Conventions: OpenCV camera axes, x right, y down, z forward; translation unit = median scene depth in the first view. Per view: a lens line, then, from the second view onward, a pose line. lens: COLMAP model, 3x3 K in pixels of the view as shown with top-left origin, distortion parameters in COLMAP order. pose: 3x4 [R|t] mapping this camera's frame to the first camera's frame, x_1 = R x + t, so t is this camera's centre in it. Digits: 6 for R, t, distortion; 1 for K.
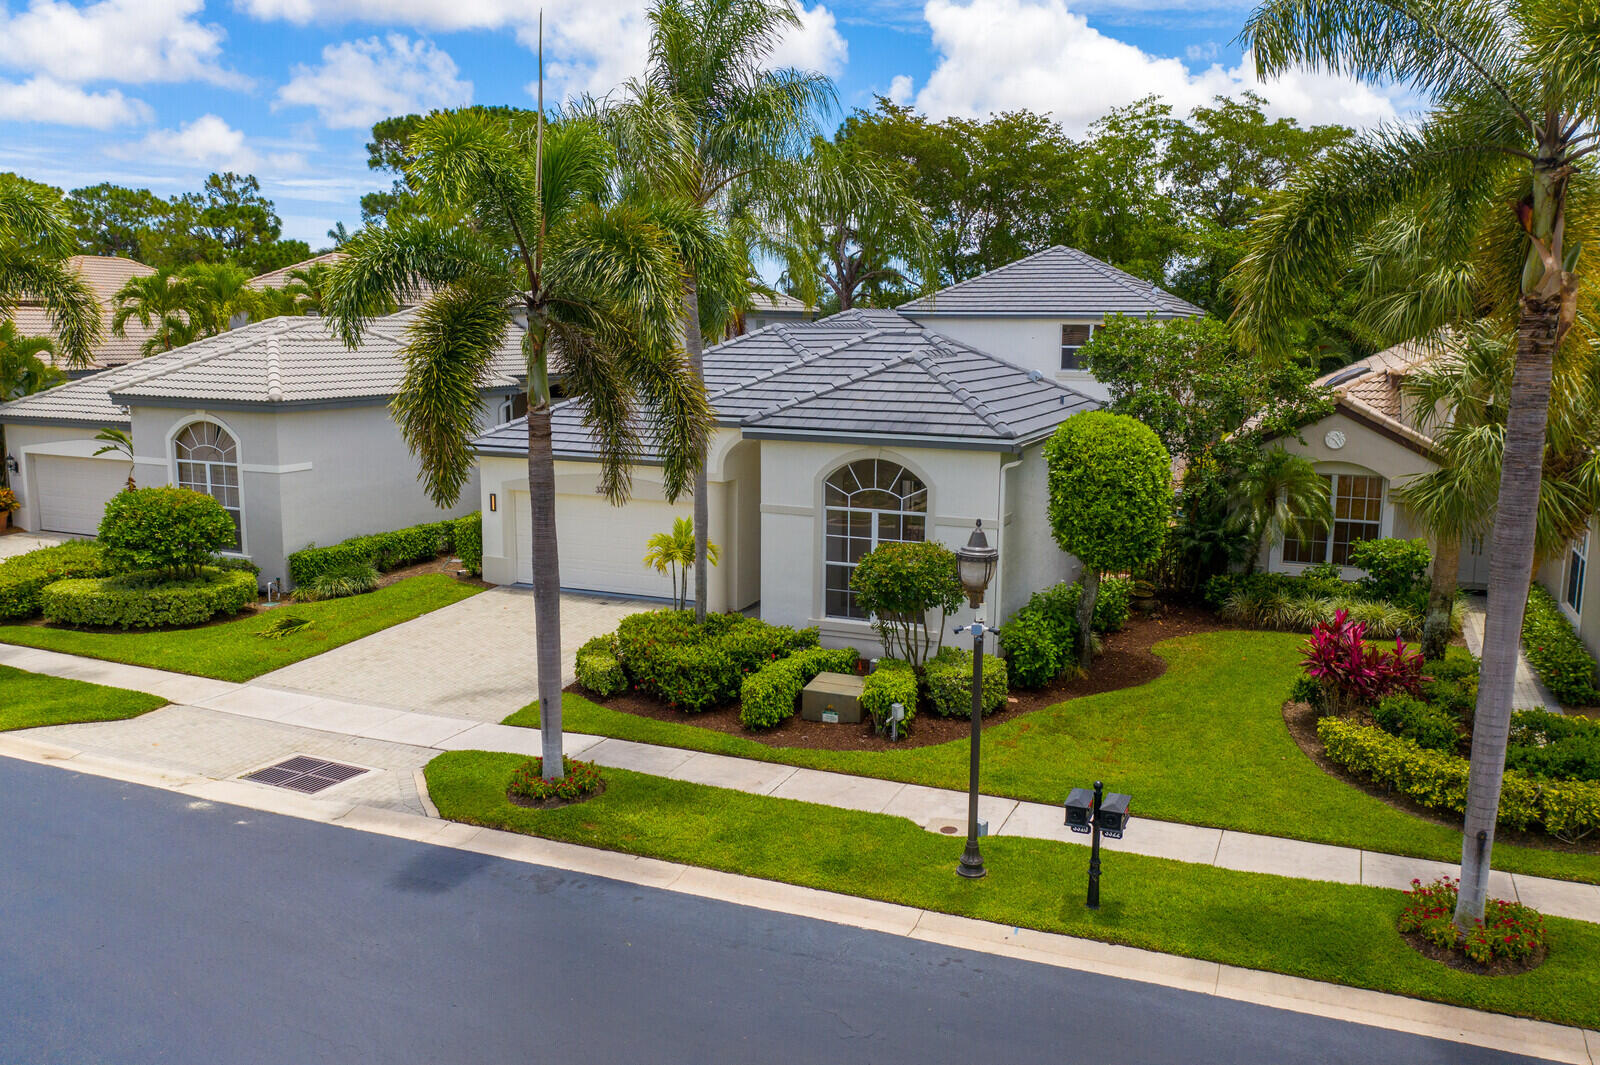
lens RADIAL K [[1270.6, 0, 800.0], [0, 1270.6, 532.5], [0, 0, 1]] dist [-0.004219, 0.001841]
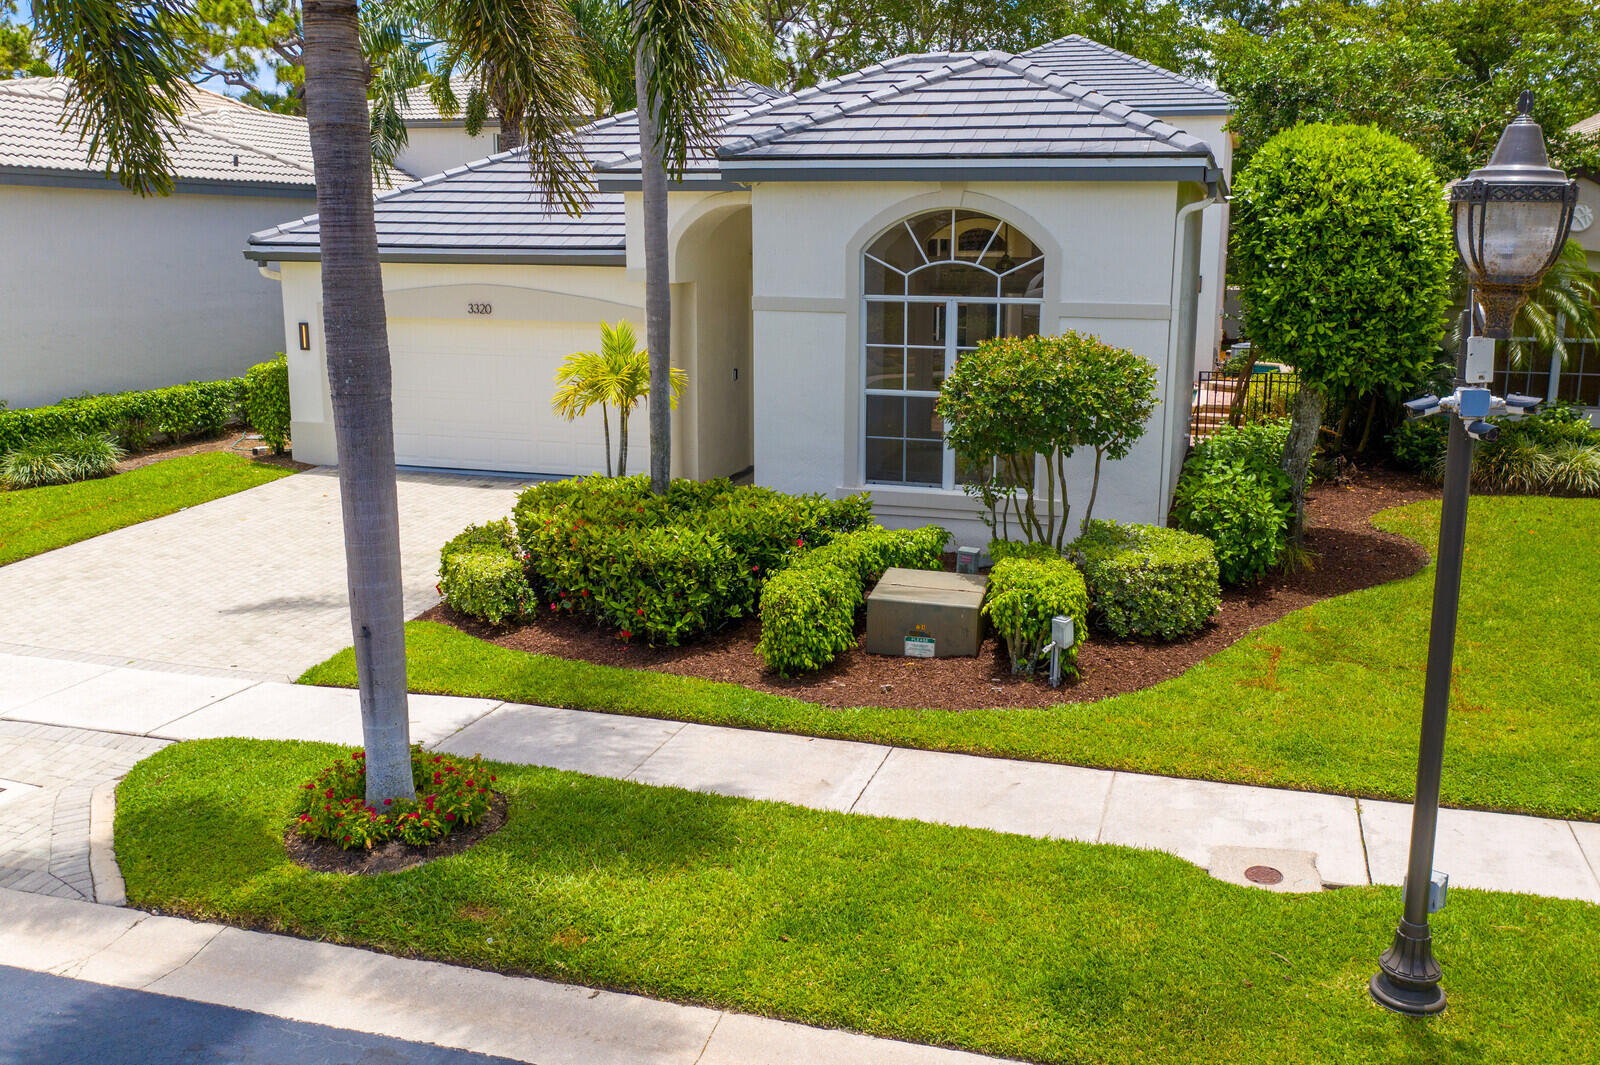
lens RADIAL K [[1340.1, 0, 846.9], [0, 1340.1, 503.5], [0, 0, 1]] dist [-0.002017, 0.004873]
pose [[0.993207, -0.023684, 0.113928, -0.069370], [0.019884, 0.999211, 0.034373, 0.061298], [-0.114652, -0.031874, 0.992894, 0.420507]]
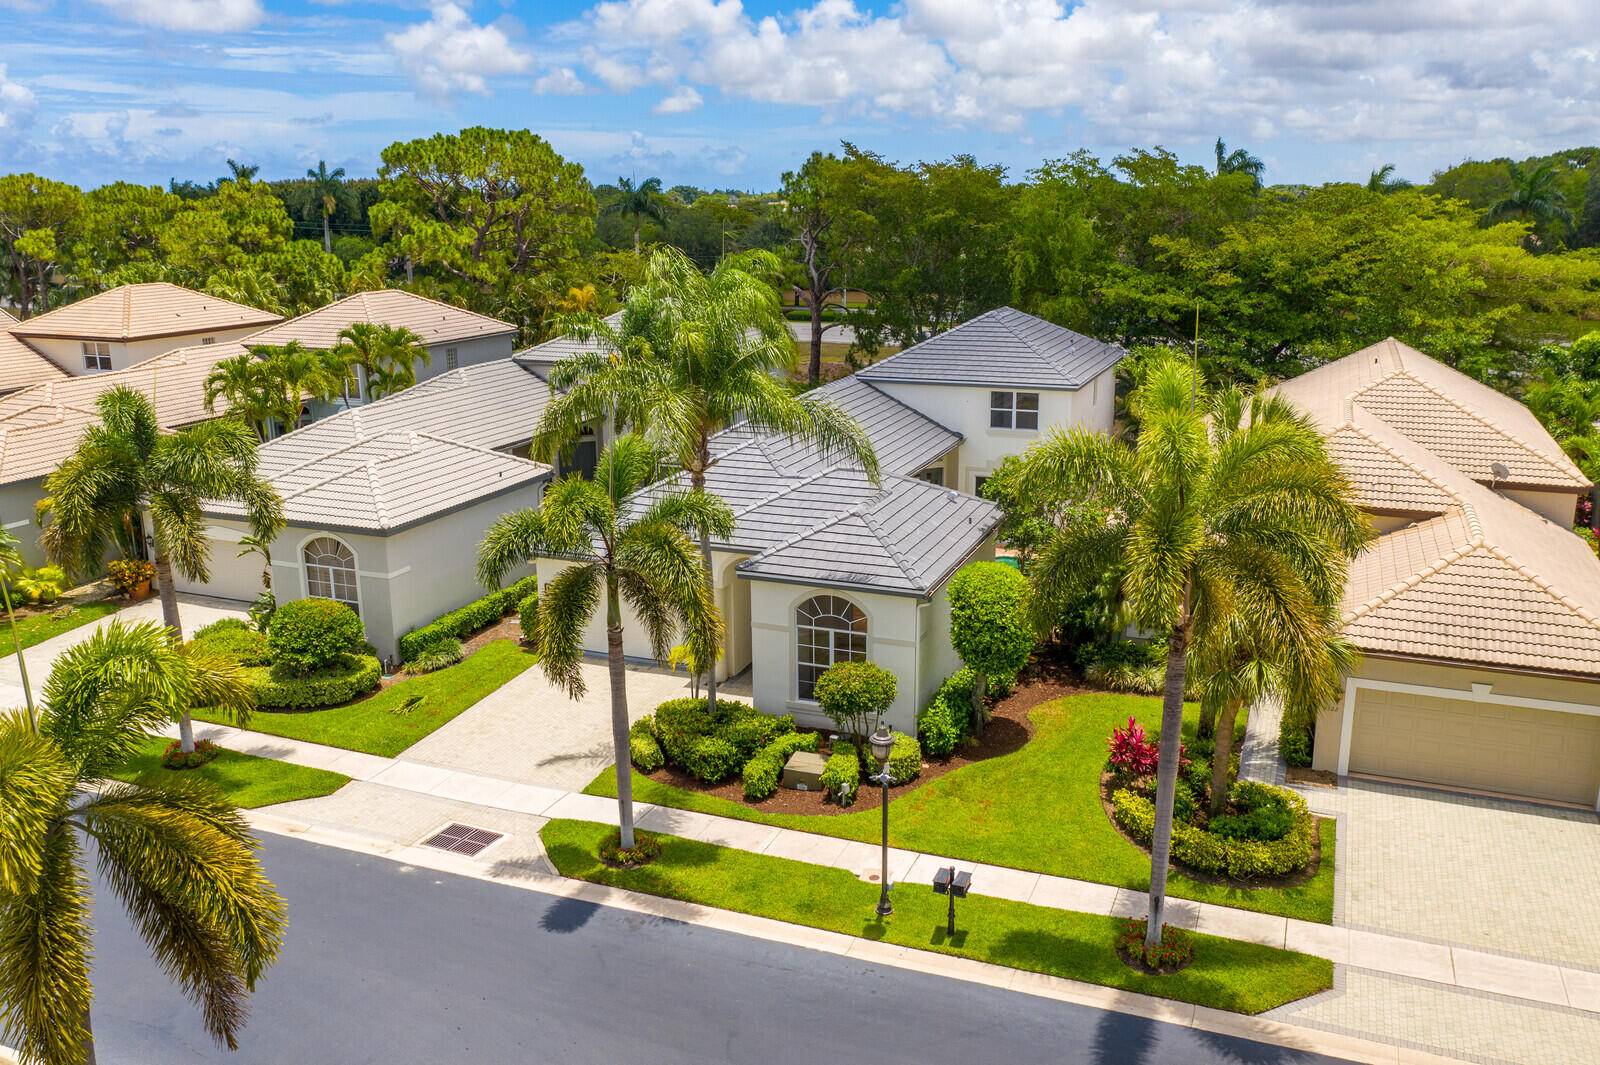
lens RADIAL K [[1299.8, 0, 800.0], [0, 1299.8, 532.5], [0, 0, 1]] dist [-0.006147, -0.003004]
pose [[0.999674, -0.021784, 0.013336, 0.006966], [0.020494, 0.995711, 0.090219, -0.285751], [-0.015244, -0.089917, 0.995833, -0.494485]]
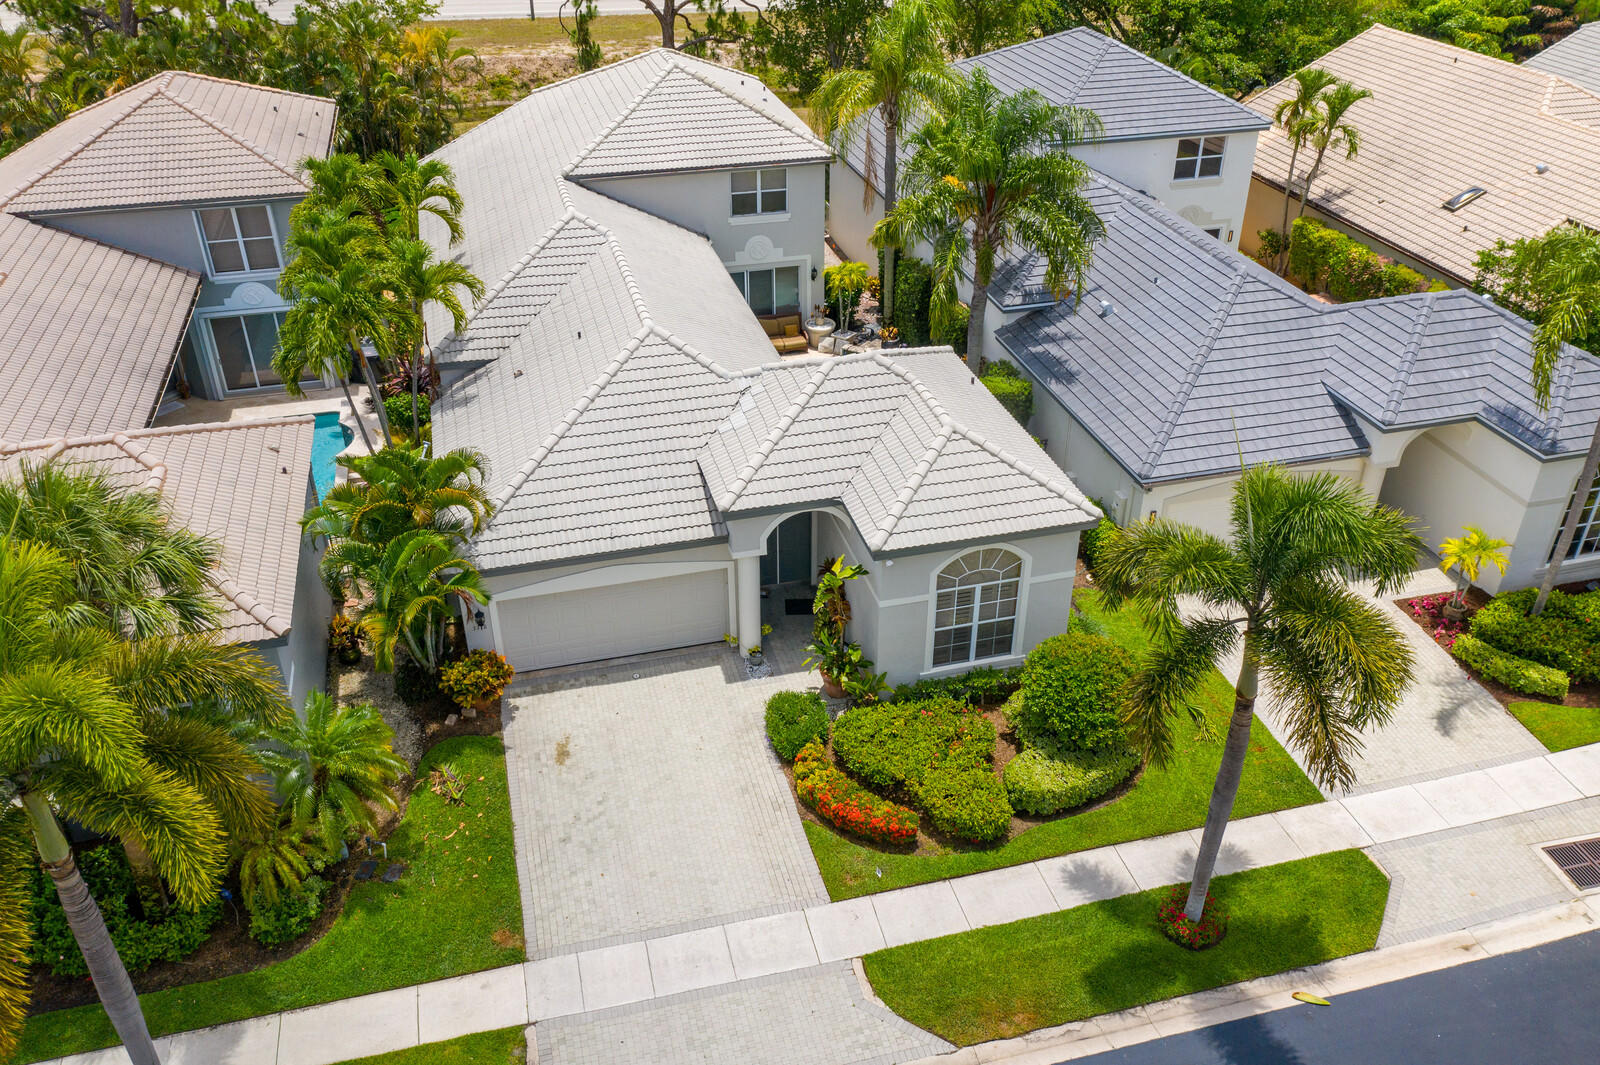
lens RADIAL K [[1270.6, 0, 800.0], [0, 1270.6, 532.5], [0, 0, 1]] dist [-0.004219, 0.001841]
pose [[0.787889, -0.335690, 0.516279, -1.464774], [0.108493, 0.900915, 0.420215, -0.702910], [-0.606186, -0.275071, 0.746241, 0.544966]]
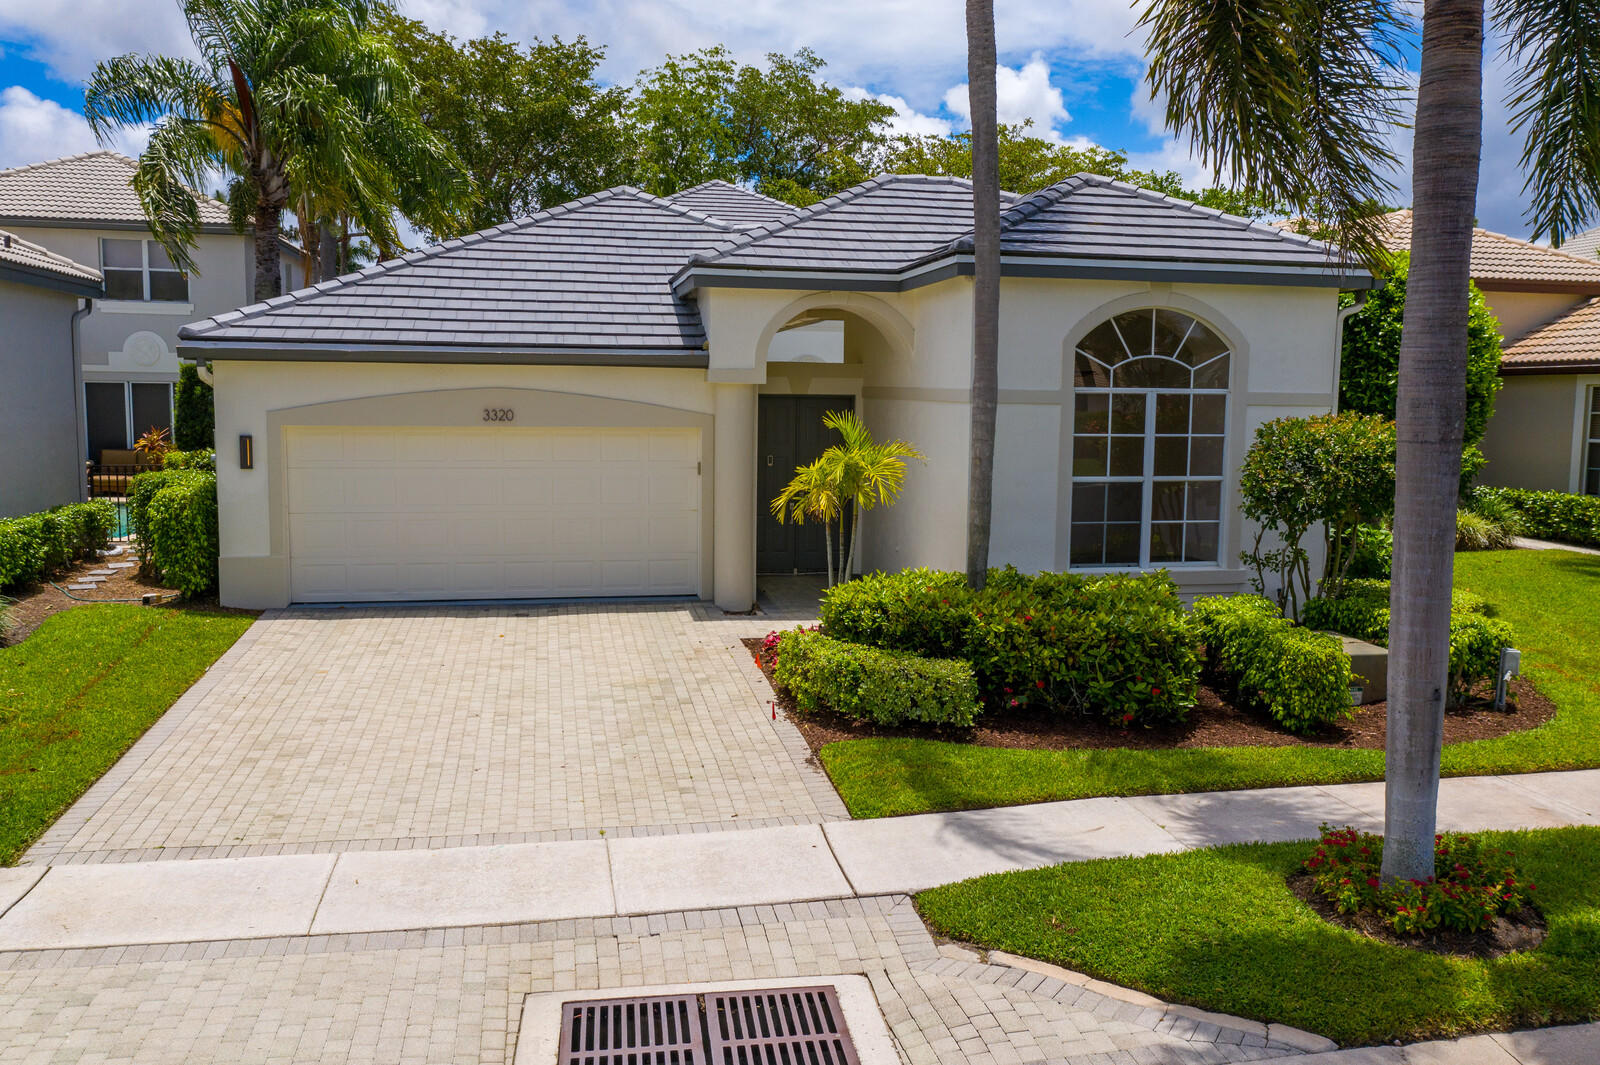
lens RADIAL K [[1270.6, 0, 800.0], [0, 1270.6, 532.5], [0, 0, 1]] dist [-0.004219, 0.001841]
pose [[0.824266, -0.061678, 0.562833, -0.500037], [0.087593, 0.995973, -0.019137, 0.056306], [-0.559386, 0.065074, 0.826349, 0.630886]]
